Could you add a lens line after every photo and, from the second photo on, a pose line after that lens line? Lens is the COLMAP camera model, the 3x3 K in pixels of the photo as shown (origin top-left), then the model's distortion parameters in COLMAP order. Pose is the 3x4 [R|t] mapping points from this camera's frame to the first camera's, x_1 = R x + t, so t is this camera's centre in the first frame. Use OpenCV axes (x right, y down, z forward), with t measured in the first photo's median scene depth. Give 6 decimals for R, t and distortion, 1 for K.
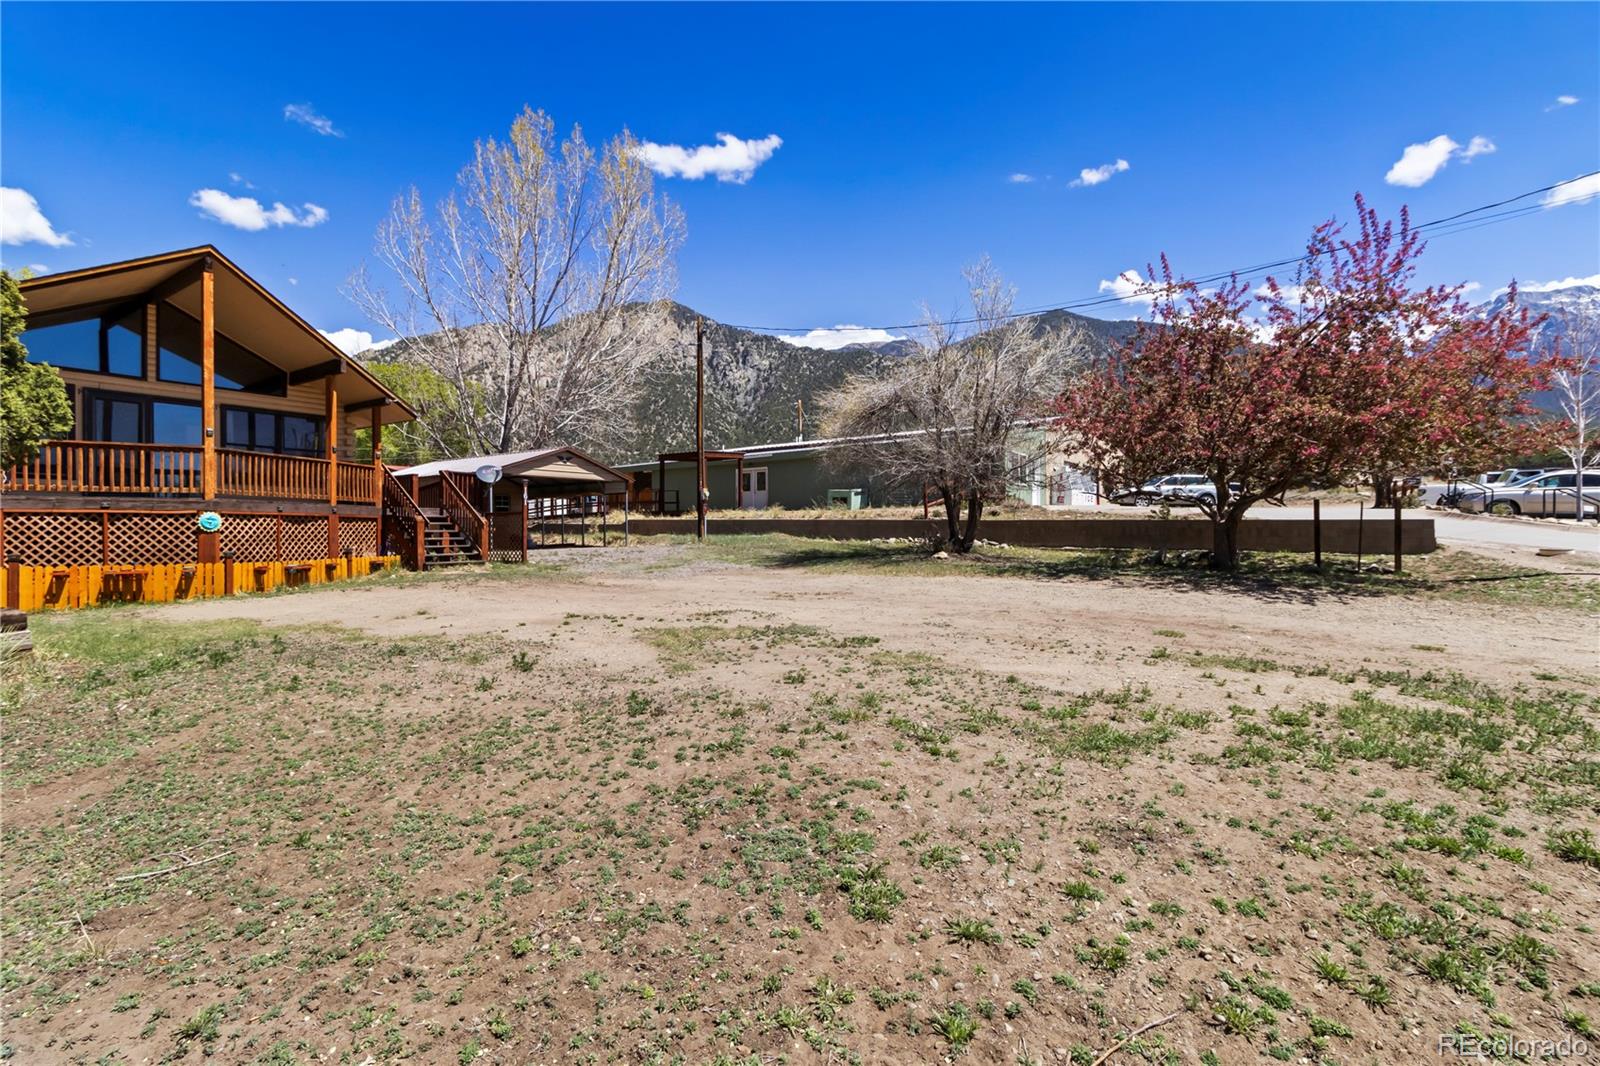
lens RADIAL K [[750.1, 0, 813.1], [0, 750.1, 523.6], [0, 0, 1]] dist [-0.000559, 0.001868]
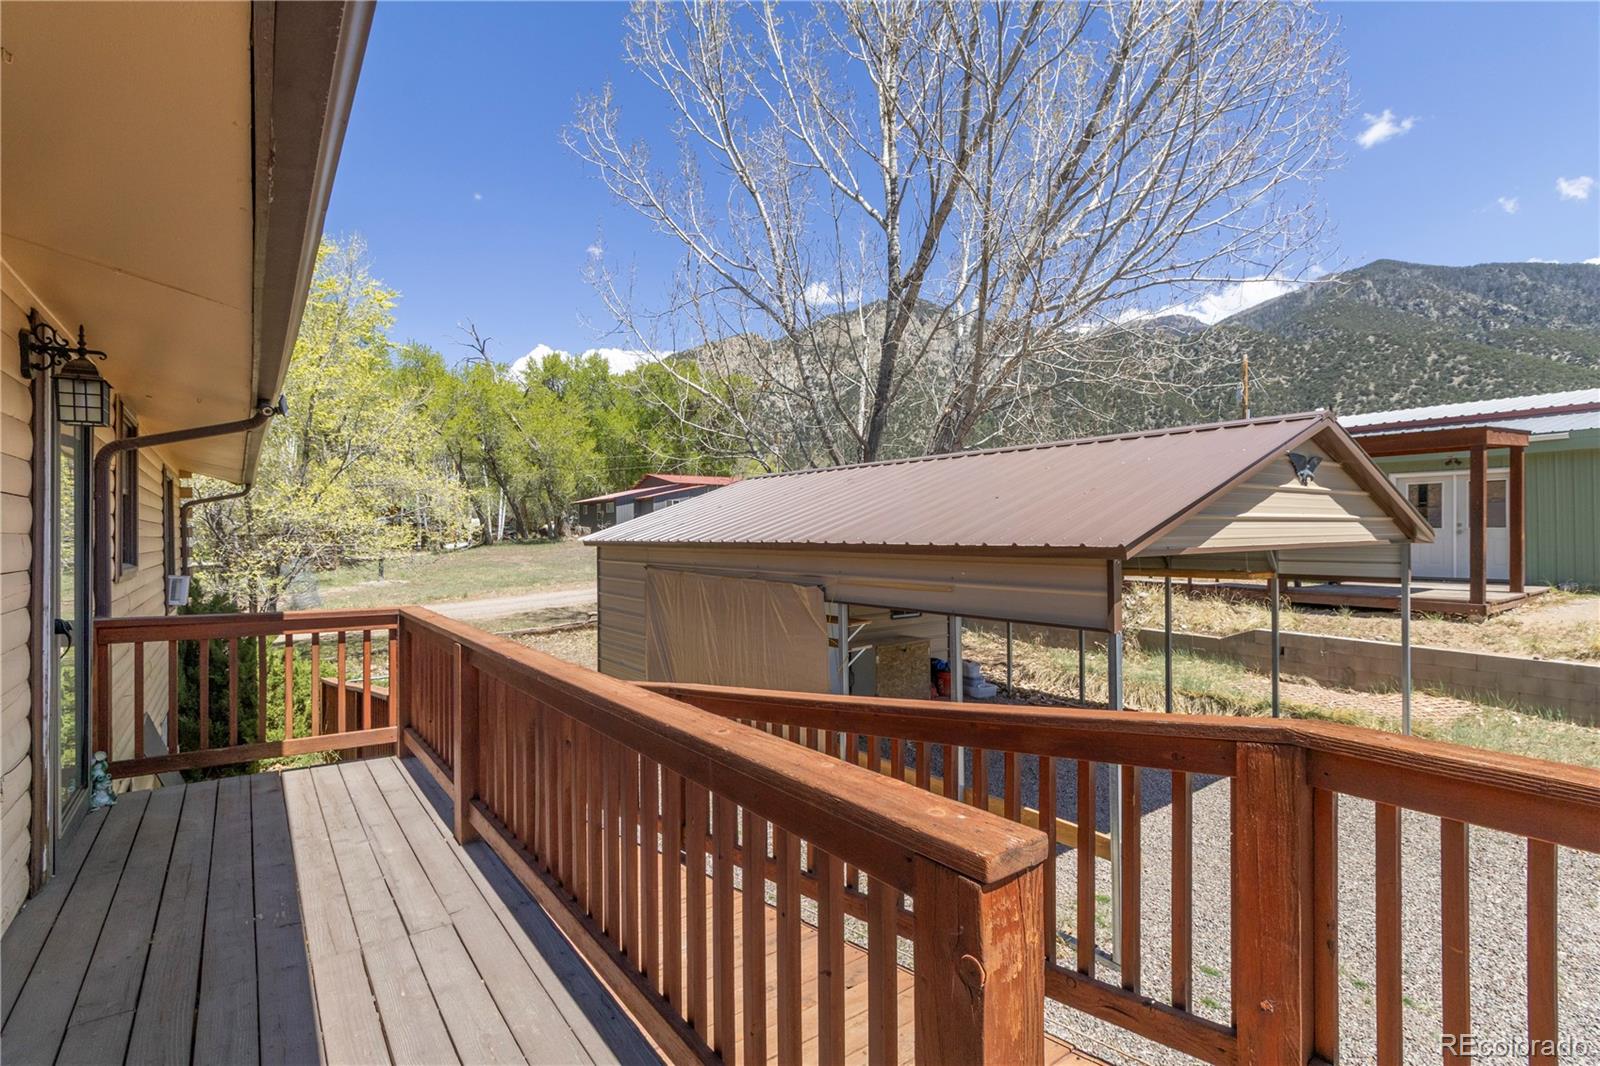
lens RADIAL K [[750.1, 0, 791.9], [0, 750.1, 531.7], [0, 0, 1]] dist [-0.000559, 0.001868]
pose [[0.942710, 0.002659, -0.333603, -0.636319], [0.001687, 0.999917, 0.012736, -0.108845], [0.333610, -0.012569, 0.942628, 1.139355]]
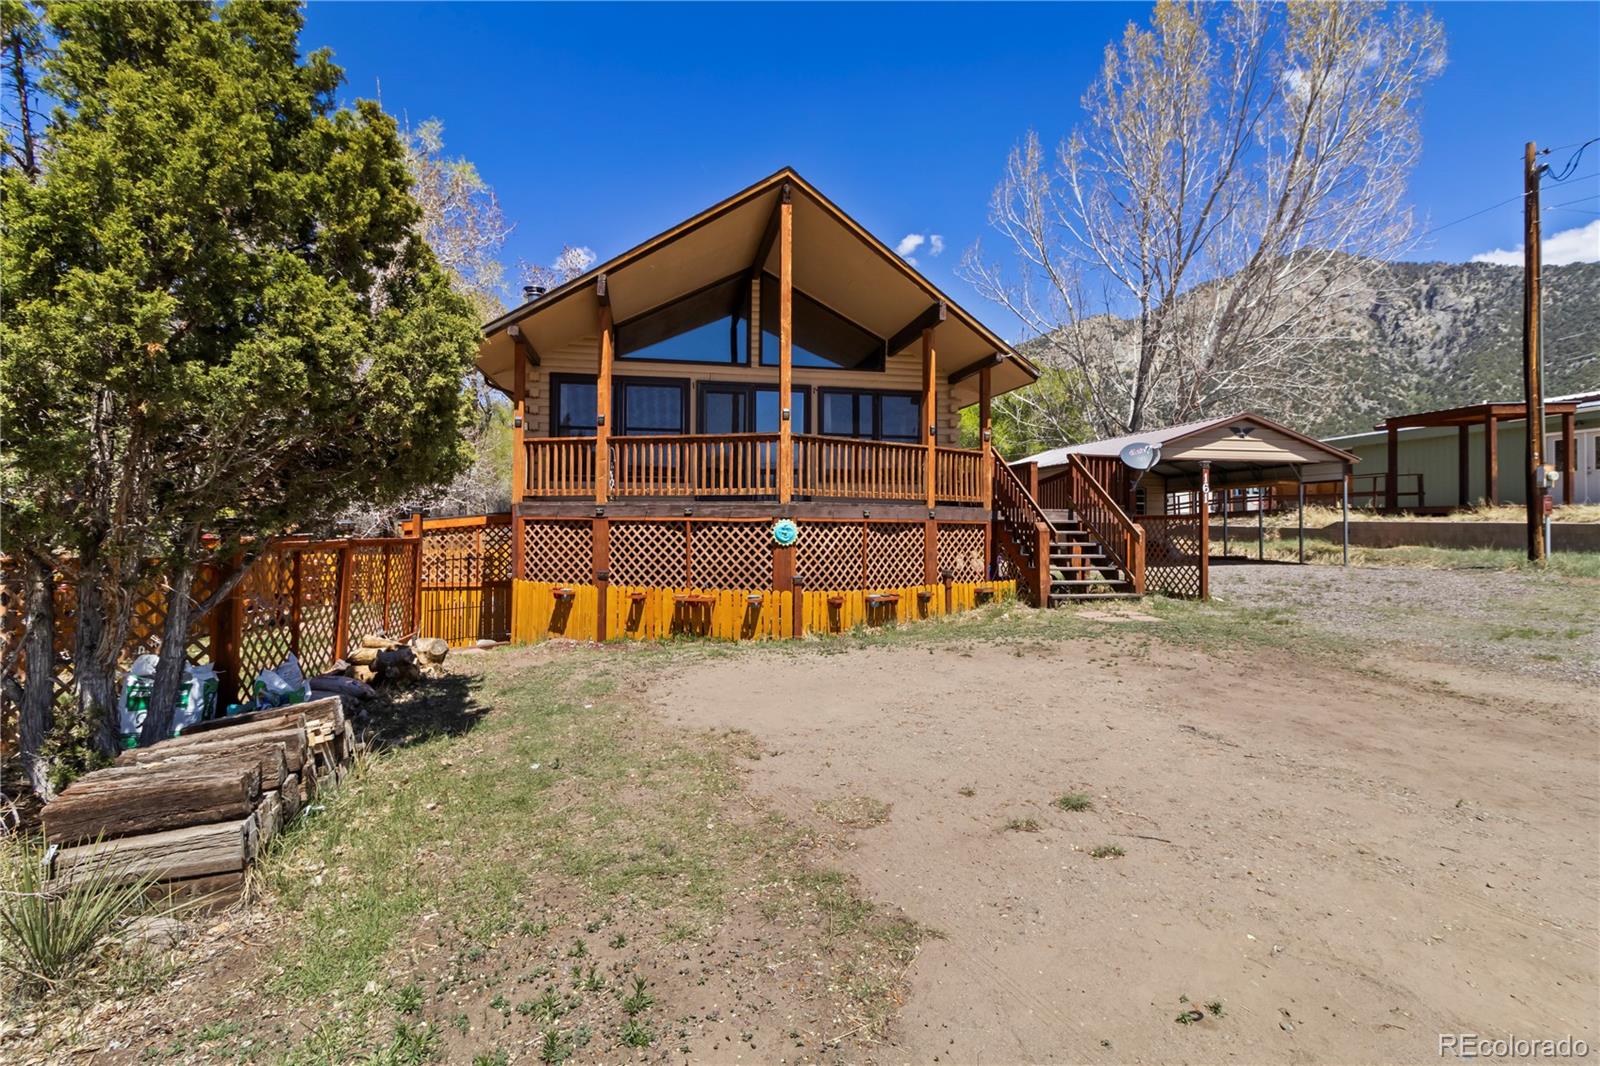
lens RADIAL K [[750.1, 0, 790.4], [0, 750.1, 522.7], [0, 0, 1]] dist [-0.000559, 0.001868]
pose [[0.703307, 0.006856, -0.710853, -0.220161], [-0.002274, 0.999970, 0.007395, -0.014907], [0.710882, -0.003584, 0.703302, 0.394008]]
